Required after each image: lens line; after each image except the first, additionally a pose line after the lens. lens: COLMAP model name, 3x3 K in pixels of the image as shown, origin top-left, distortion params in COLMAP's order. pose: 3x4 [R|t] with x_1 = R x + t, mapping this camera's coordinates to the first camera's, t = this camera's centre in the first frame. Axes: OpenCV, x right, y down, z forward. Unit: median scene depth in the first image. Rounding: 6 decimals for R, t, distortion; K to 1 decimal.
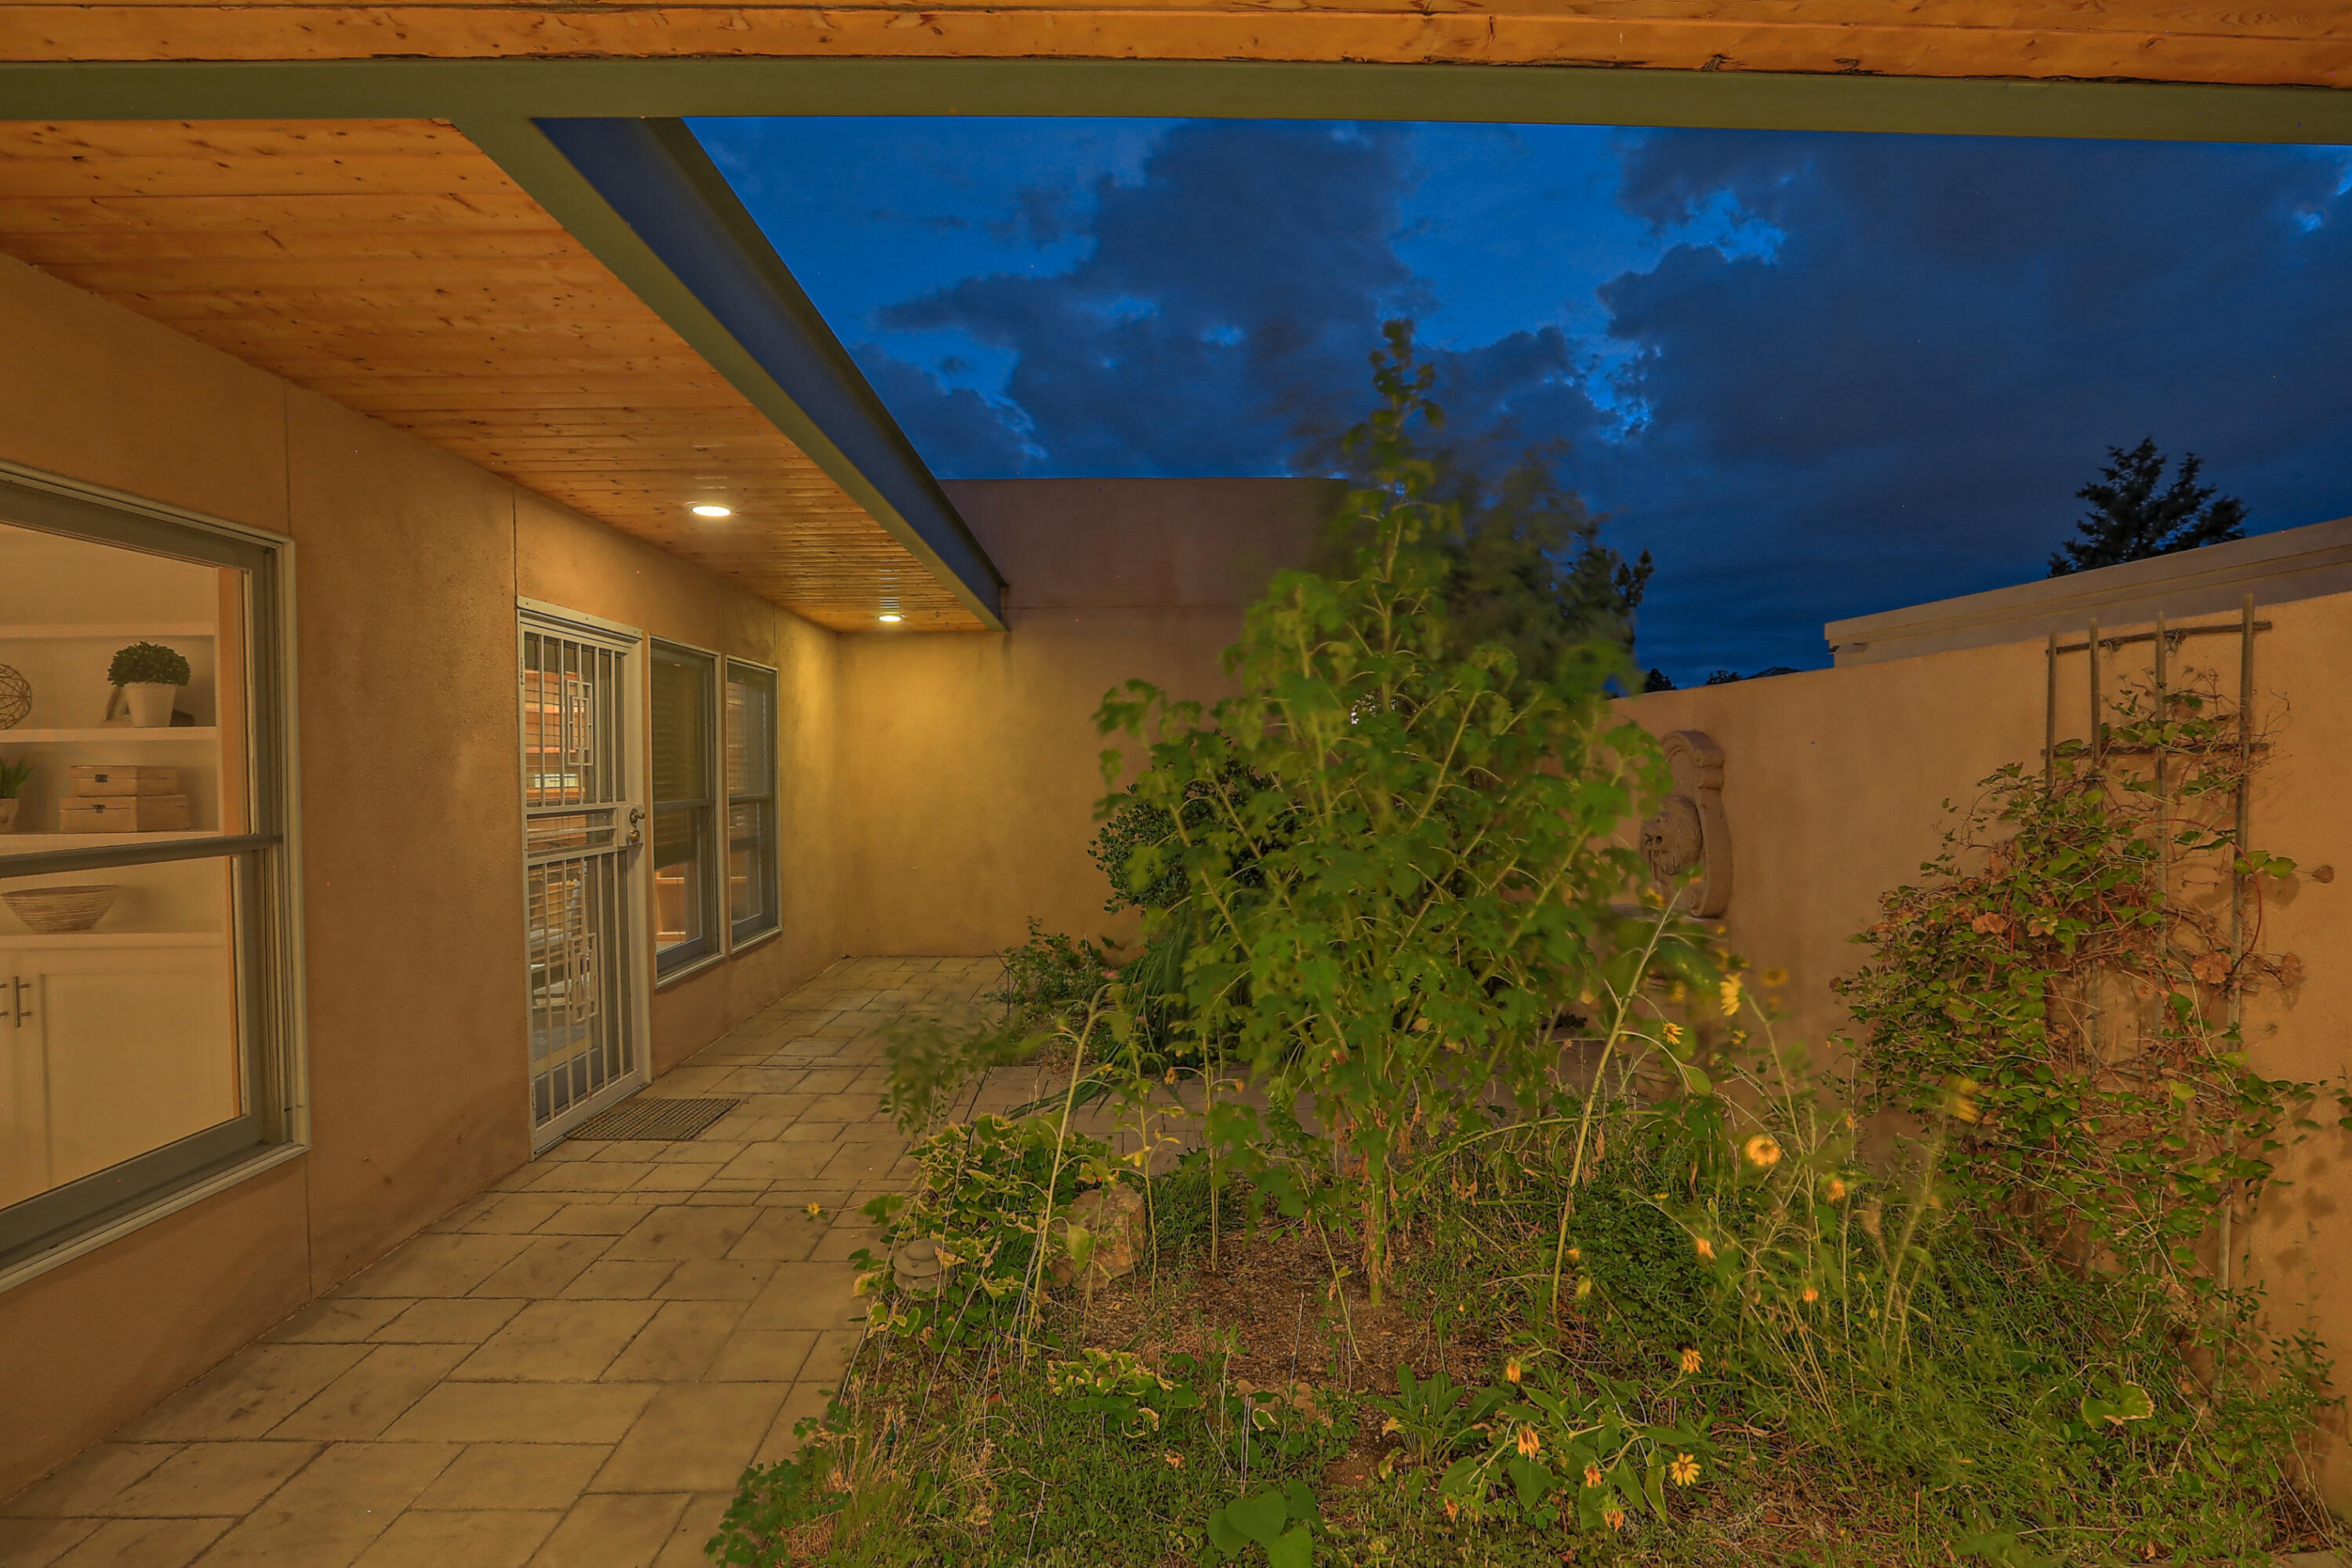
lens RADIAL K [[1036.6, 0, 1176.0], [0, 1036.6, 784.0], [0, 0, 1]] dist [-0.033785, -0.000008]
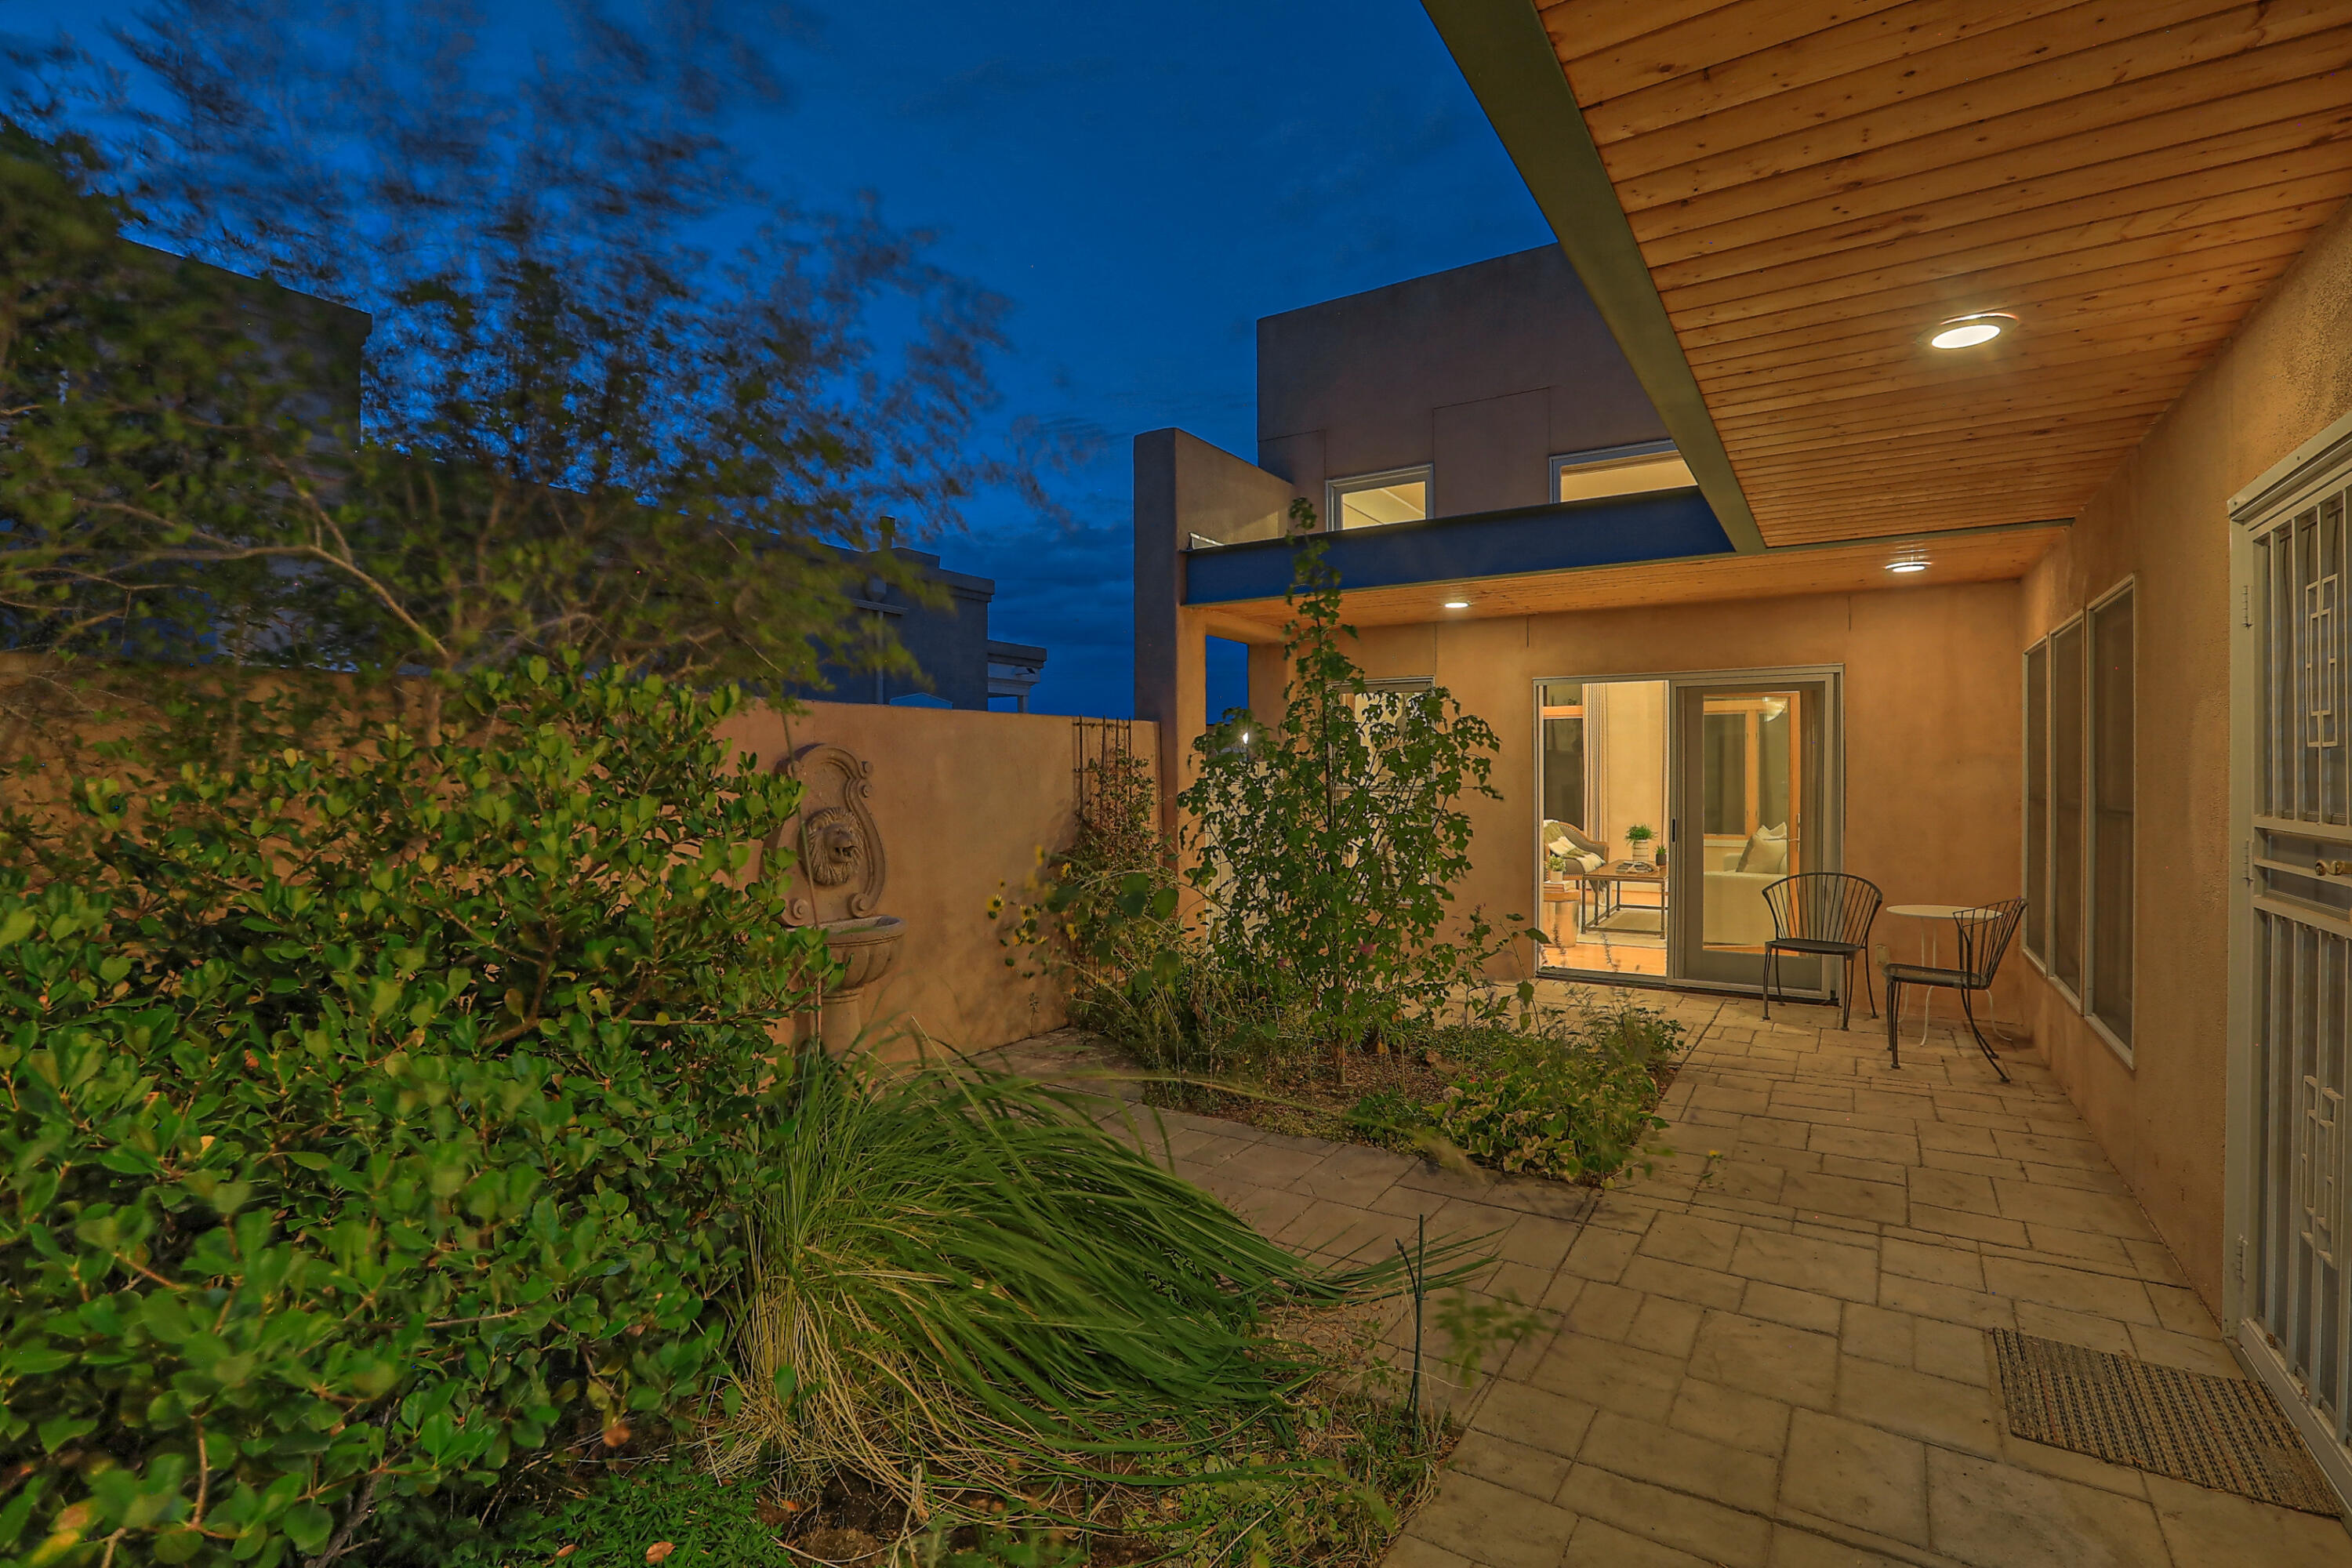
lens RADIAL K [[1036.6, 0, 1176.0], [0, 1036.6, 784.0], [0, 0, 1]] dist [-0.033785, -0.000008]
pose [[-0.816148, 0.010427, 0.577749, -0.467409], [0.025013, 0.999537, 0.017296, -0.020774], [-0.577301, 0.028568, -0.816031, 1.983845]]
